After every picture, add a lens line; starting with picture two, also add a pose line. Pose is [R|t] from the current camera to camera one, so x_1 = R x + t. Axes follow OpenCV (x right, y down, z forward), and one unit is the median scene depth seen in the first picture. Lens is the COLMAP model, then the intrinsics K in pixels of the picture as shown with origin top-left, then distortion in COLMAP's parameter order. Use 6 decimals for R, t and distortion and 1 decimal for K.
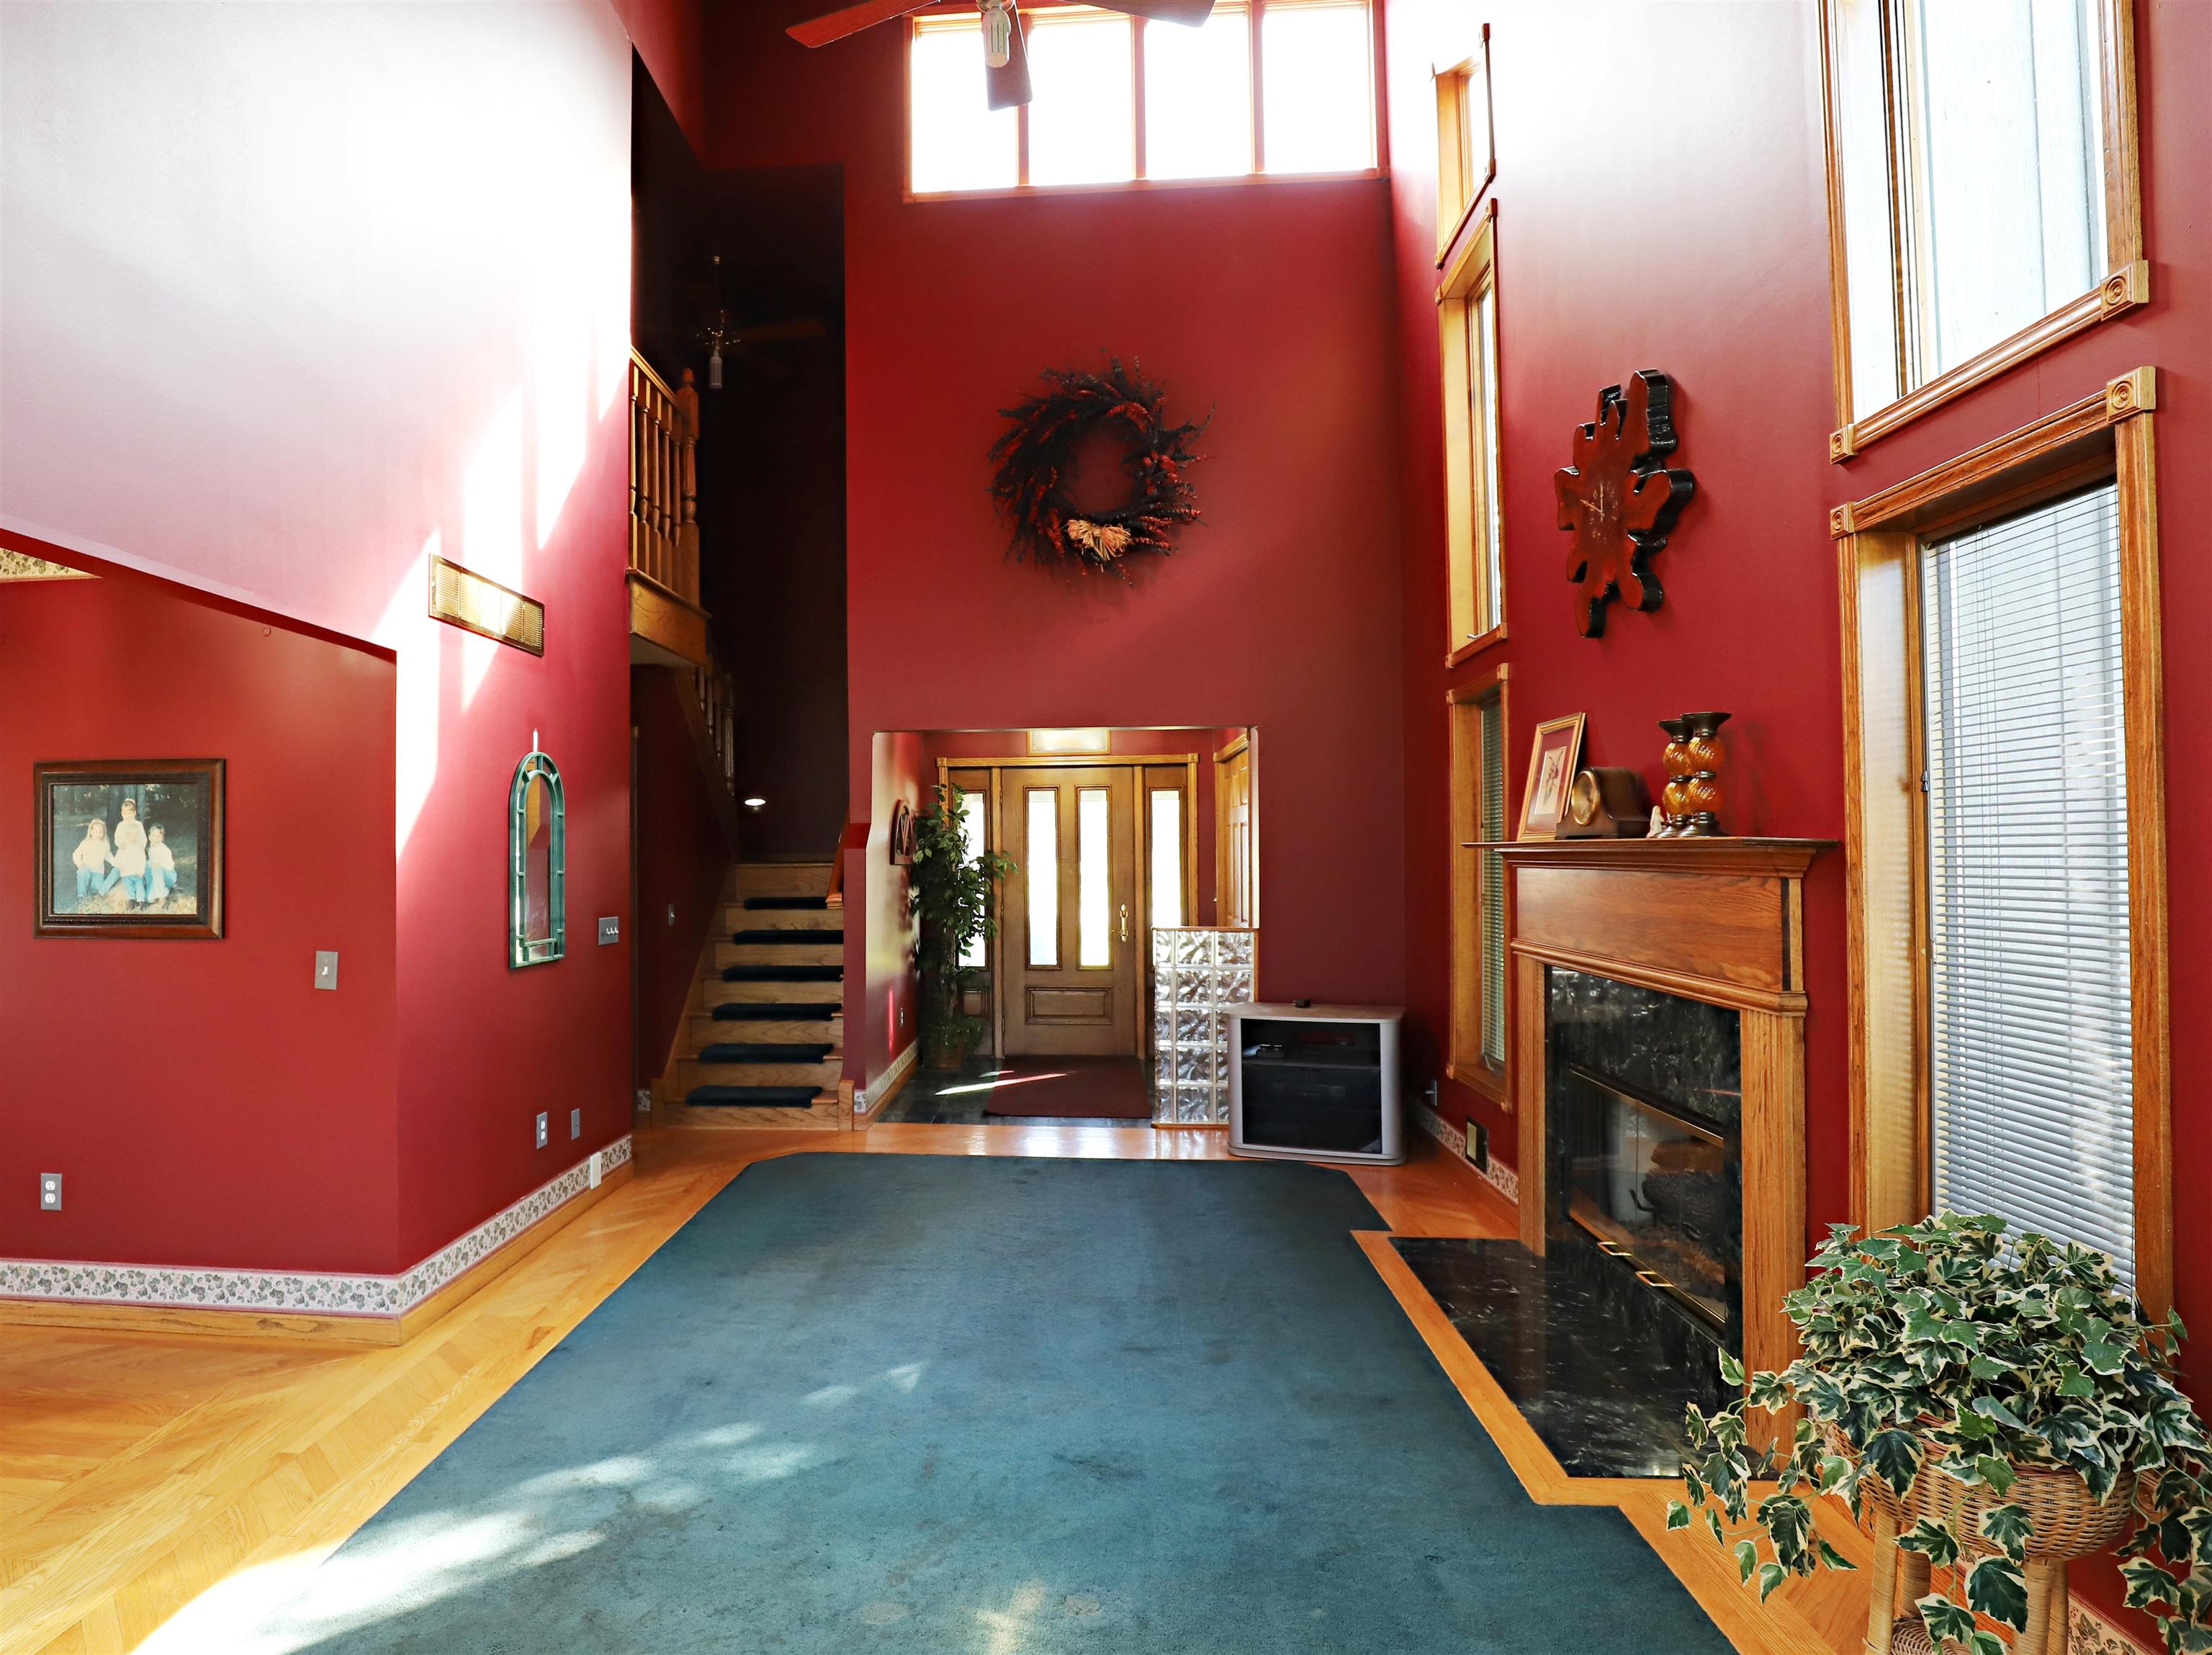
lens RADIAL K [[1240.5, 0, 980.8], [0, 1240.5, 840.1], [0, 0, 1]] dist [-0.026003, 0.000751]
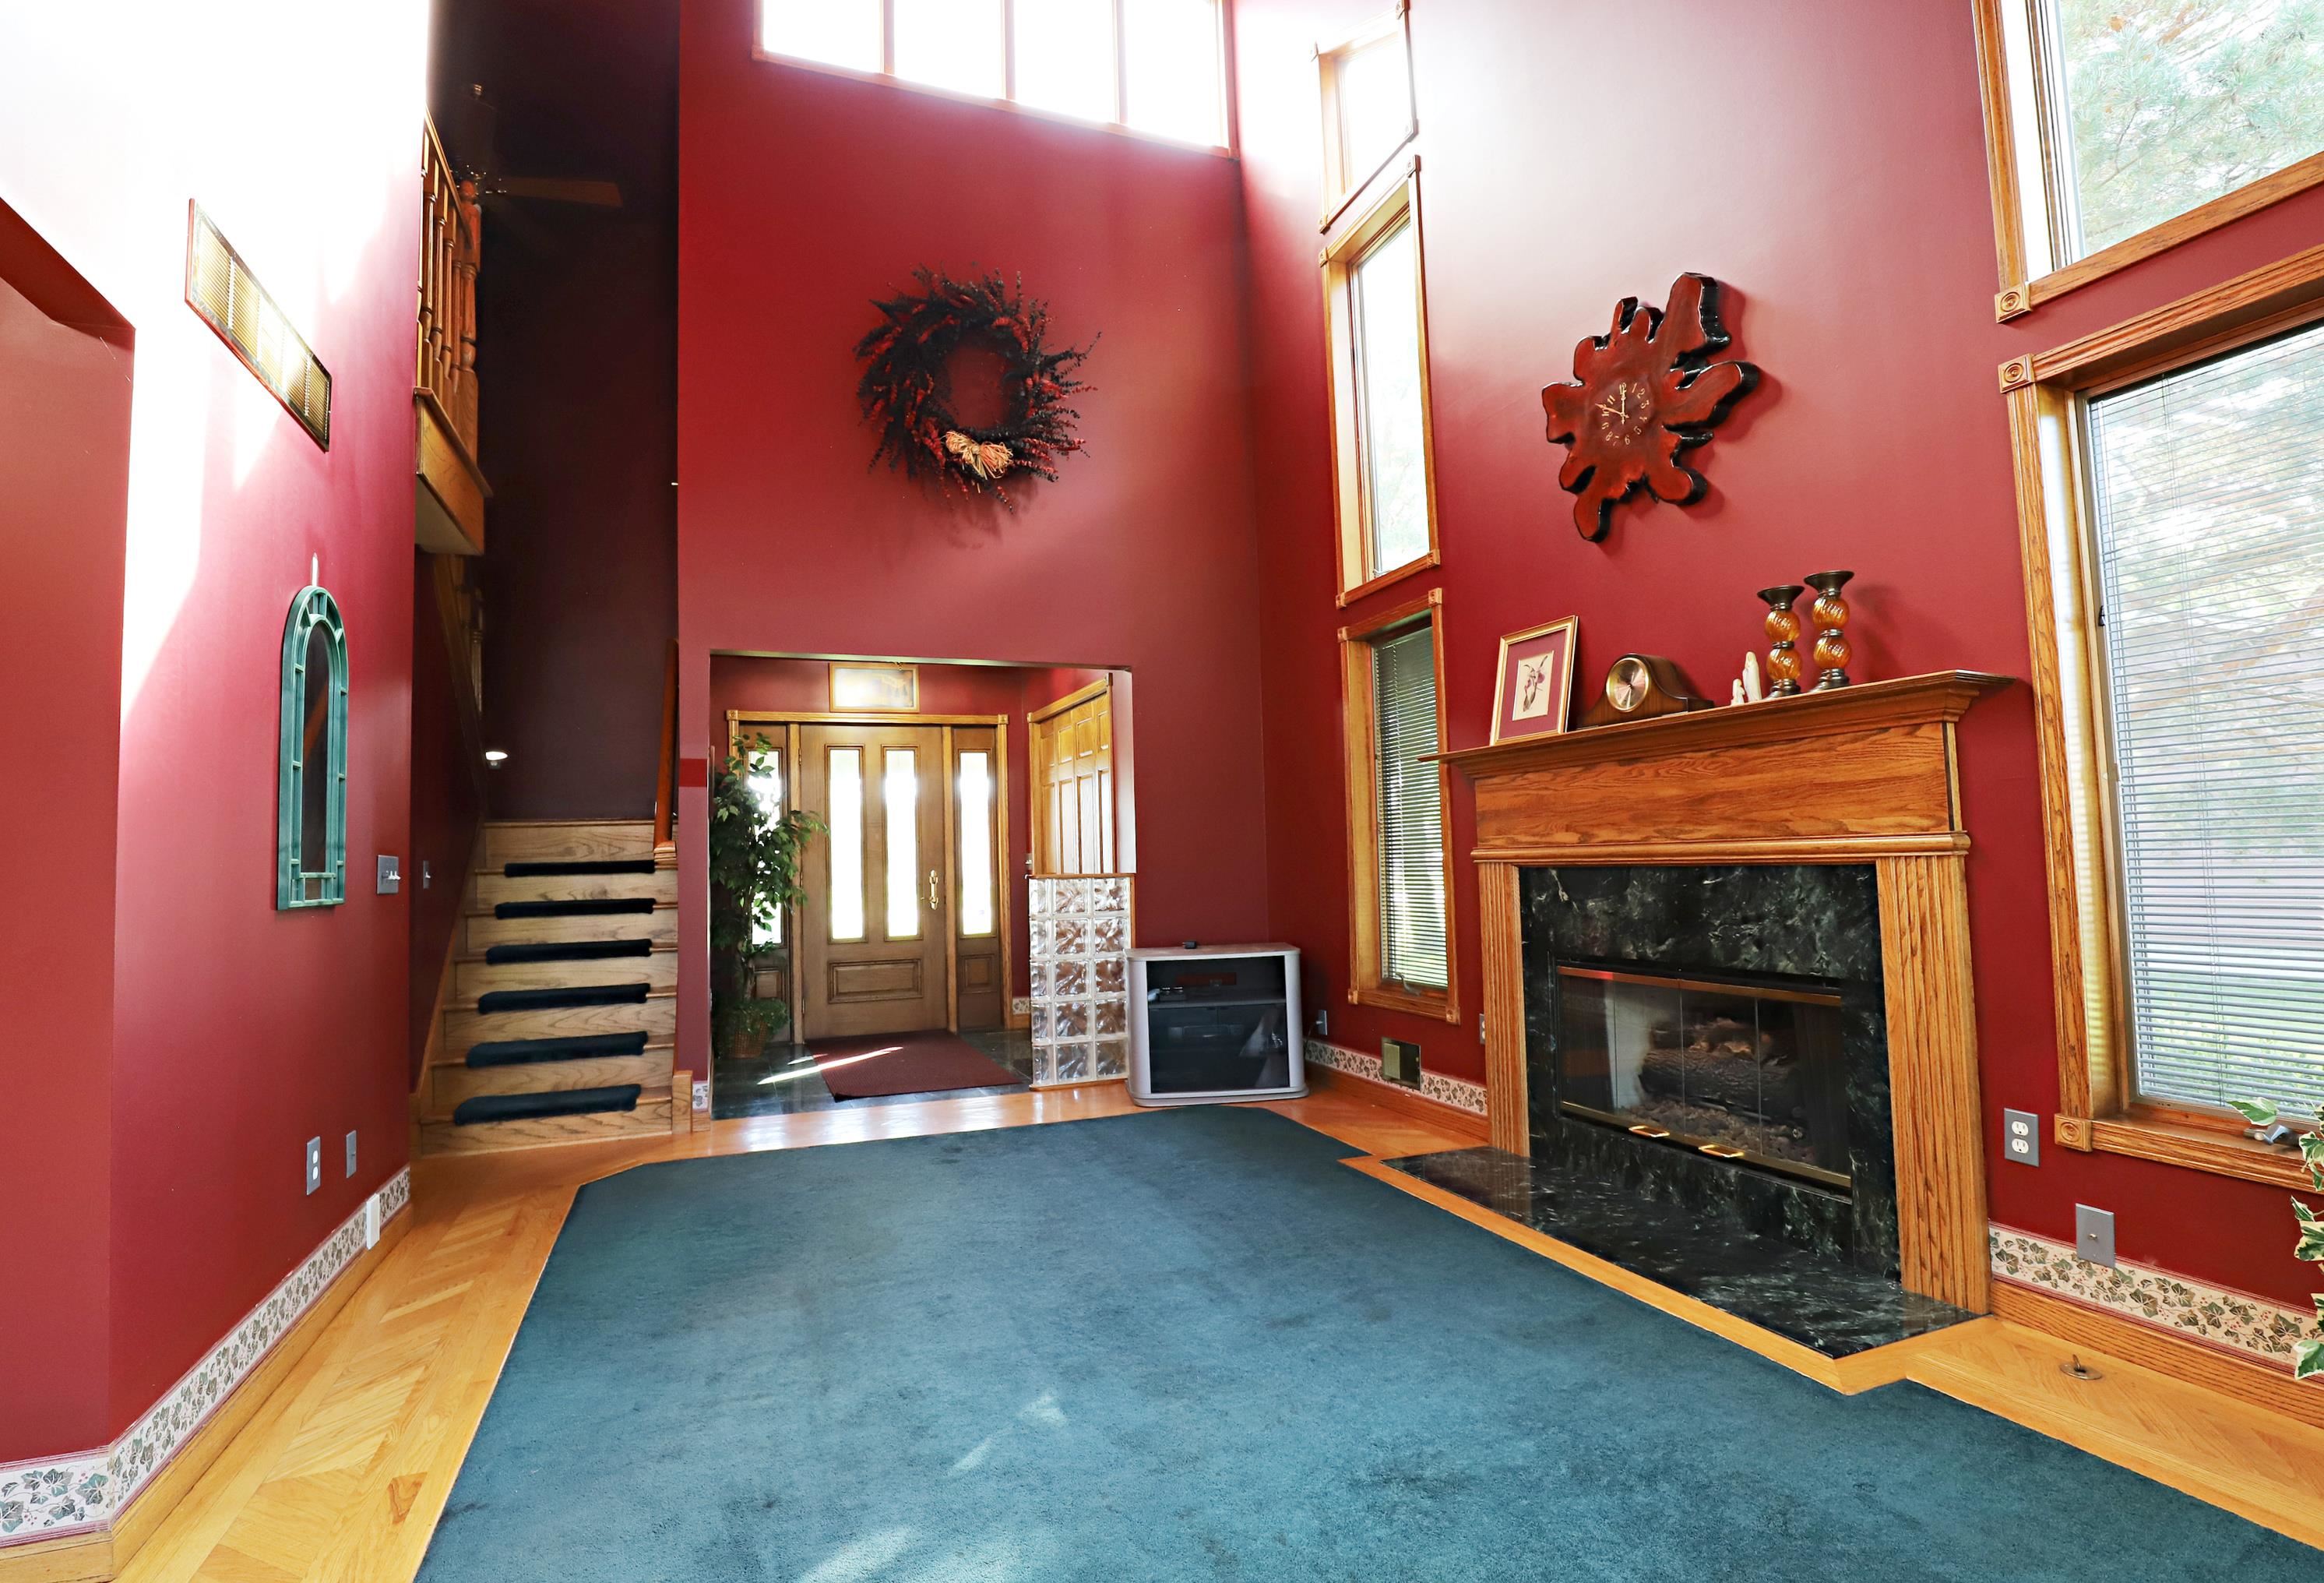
lens RADIAL K [[1129.3, 0, 1155.7], [0, 1129.3, 794.2], [0, 0, 1]] dist [-0.036779, 0.009251]
pose [[0.899512, 0.006218, 0.436852, -0.255773], [0.017335, 0.998603, -0.049907, 0.092191], [-0.436553, 0.052465, 0.898148, 0.328705]]
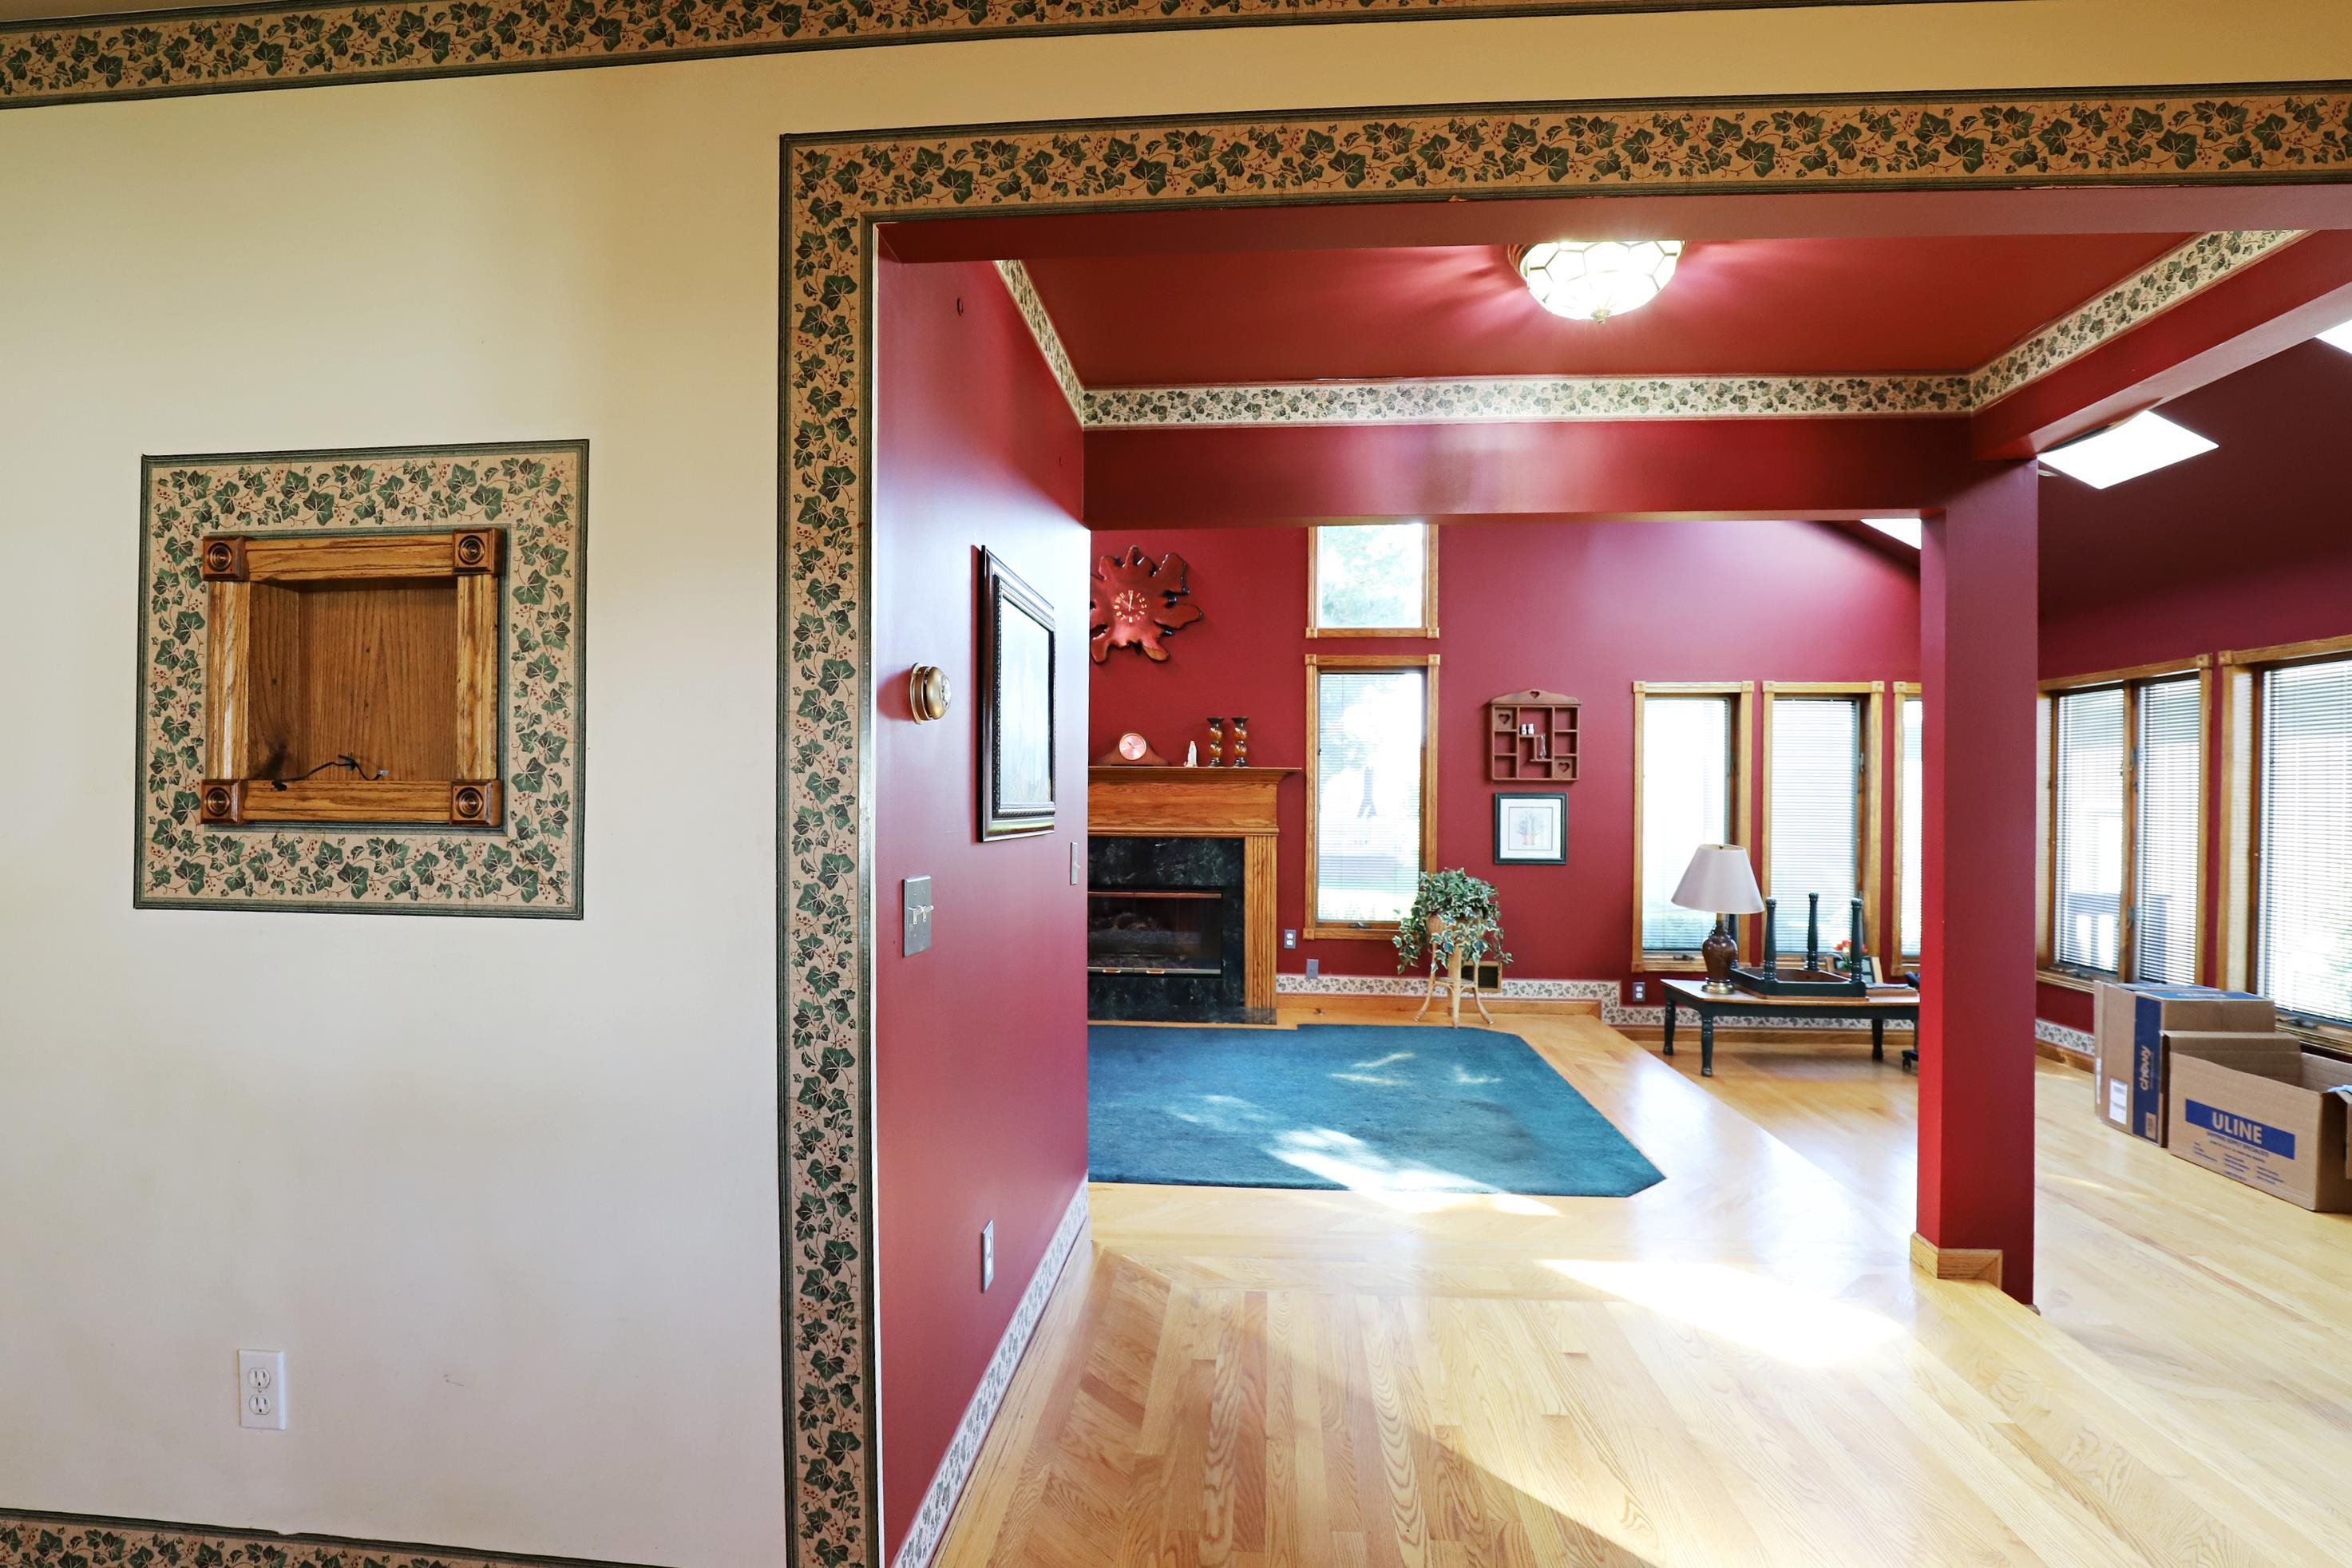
lens RADIAL K [[1111.2, 0, 1179.9], [0, 1111.2, 797.9], [0, 0, 1]] dist [-0.028894, 0.006287]
pose [[-0.005438, 0.009989, 0.999935, -1.292495], [-0.016124, 0.999819, -0.010076, 0.064740], [-0.999855, -0.016177, -0.005276, 0.891891]]
